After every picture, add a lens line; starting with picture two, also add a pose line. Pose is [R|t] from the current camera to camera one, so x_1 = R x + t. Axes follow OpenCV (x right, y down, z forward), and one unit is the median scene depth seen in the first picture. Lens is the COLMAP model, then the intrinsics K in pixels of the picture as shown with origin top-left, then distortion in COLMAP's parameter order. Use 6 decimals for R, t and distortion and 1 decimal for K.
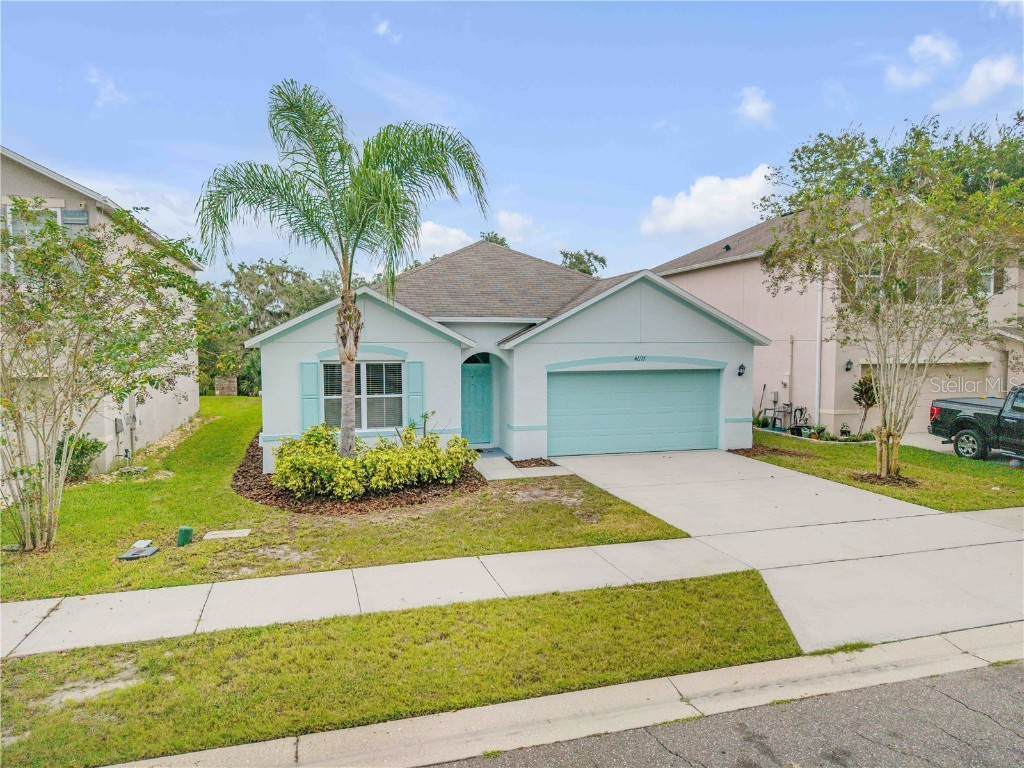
lens RADIAL K [[684.4, 0, 514.1], [0, 684.4, 385.3], [0, 0, 1]] dist [0.030839, -0.036553]
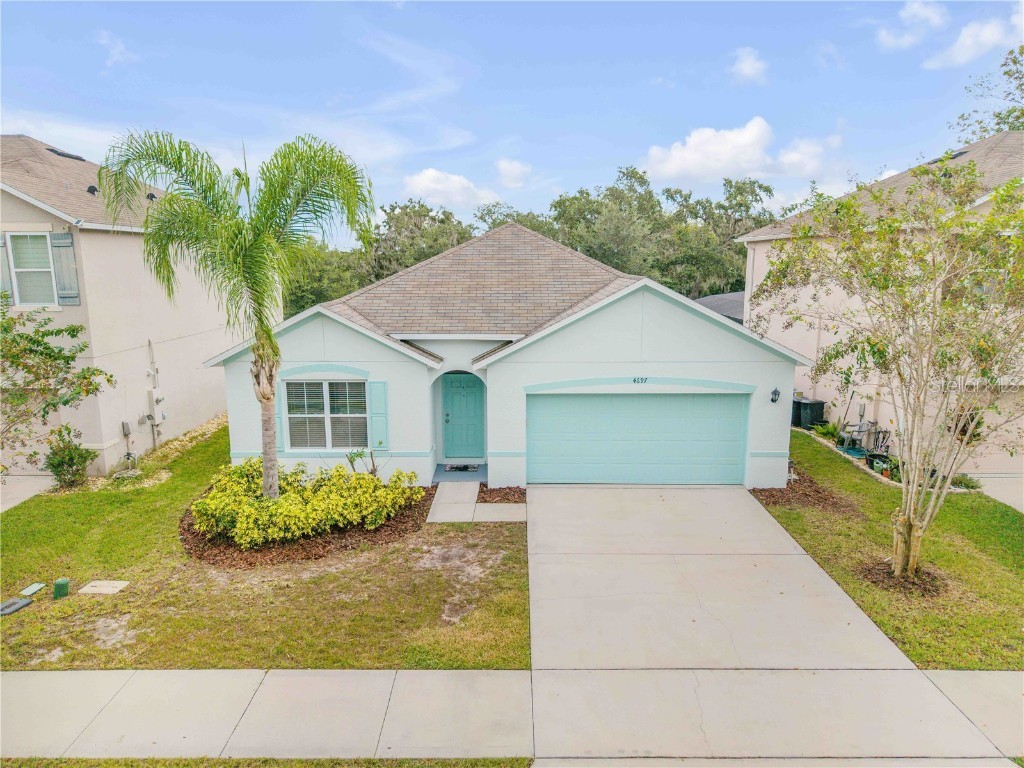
lens RADIAL K [[686.7, 0, 512.5], [0, 686.7, 385.6], [0, 0, 1]] dist [0.008771, -0.006055]
pose [[0.957422, 0.052995, -0.283786, 0.302343], [-0.017357, 0.991795, 0.126652, -0.152290], [0.288170, -0.116334, 0.950487, 0.153837]]
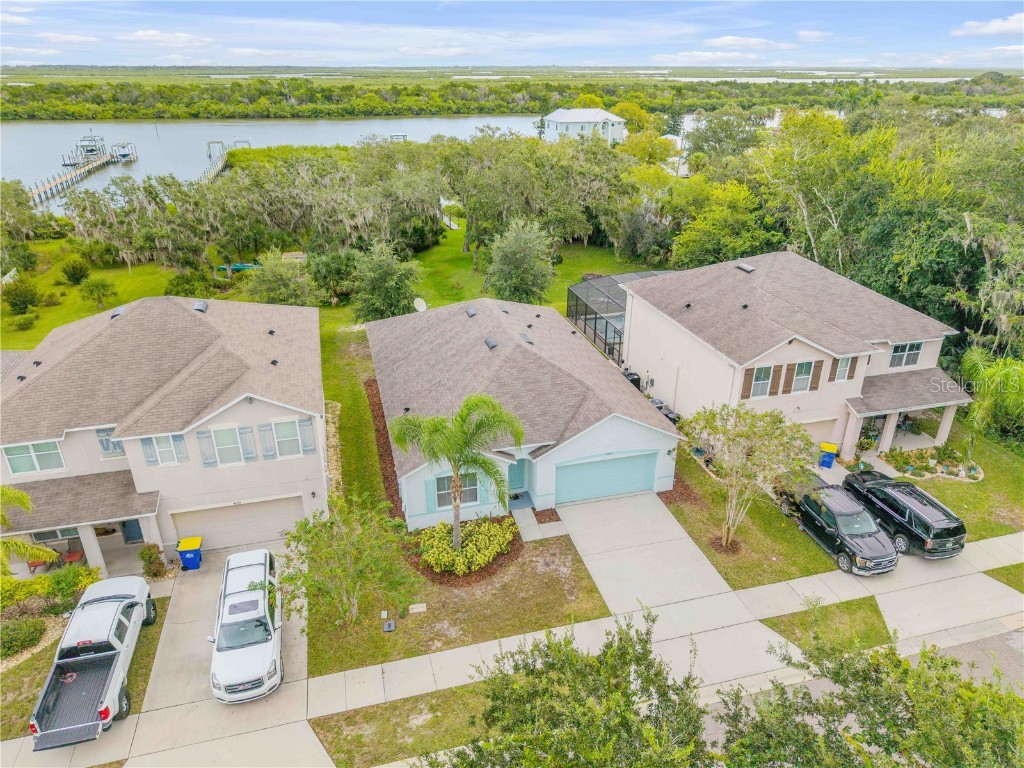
lens RADIAL K [[686.7, 0, 512.5], [0, 686.7, 385.6], [0, 0, 1]] dist [0.008771, -0.006055]
pose [[0.999752, 0.012085, -0.018730, -0.035912], [-0.004317, 0.929344, 0.369190, -0.929108], [0.021869, -0.369017, 0.929165, -0.619323]]
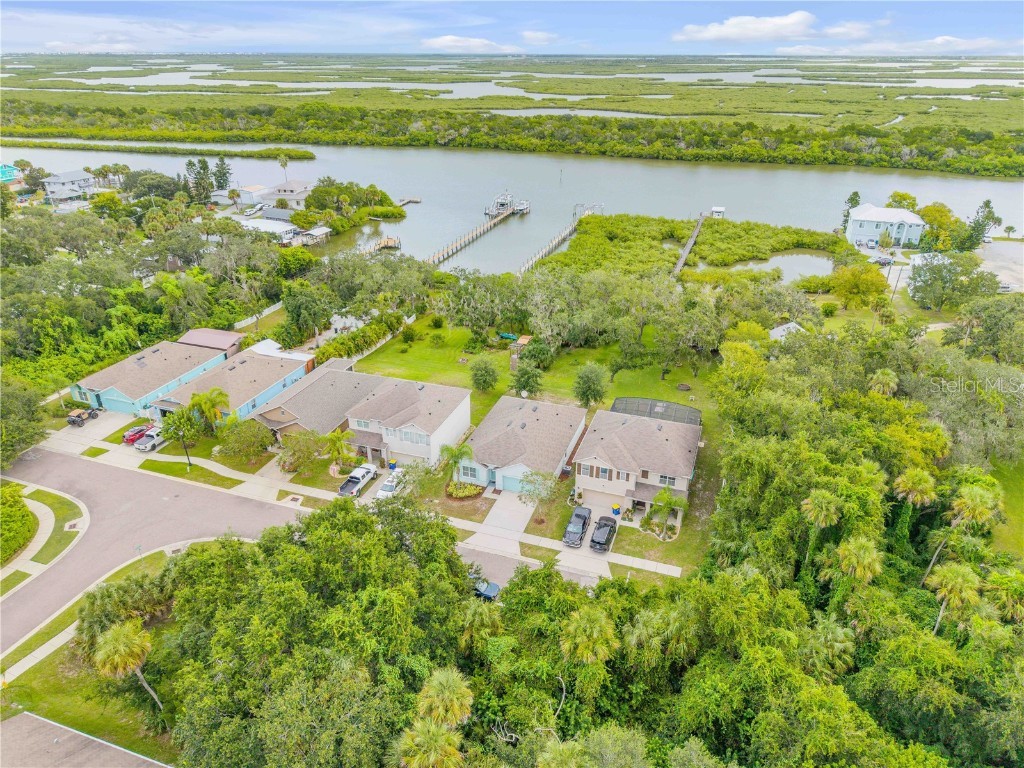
lens RADIAL K [[686.7, 0, 512.5], [0, 686.7, 385.6], [0, 0, 1]] dist [0.008771, -0.006055]
pose [[0.812712, 0.257966, -0.522449, 2.689405], [-0.034705, 0.916492, 0.398544, -2.758194], [0.581631, -0.305770, 0.753797, -2.653713]]
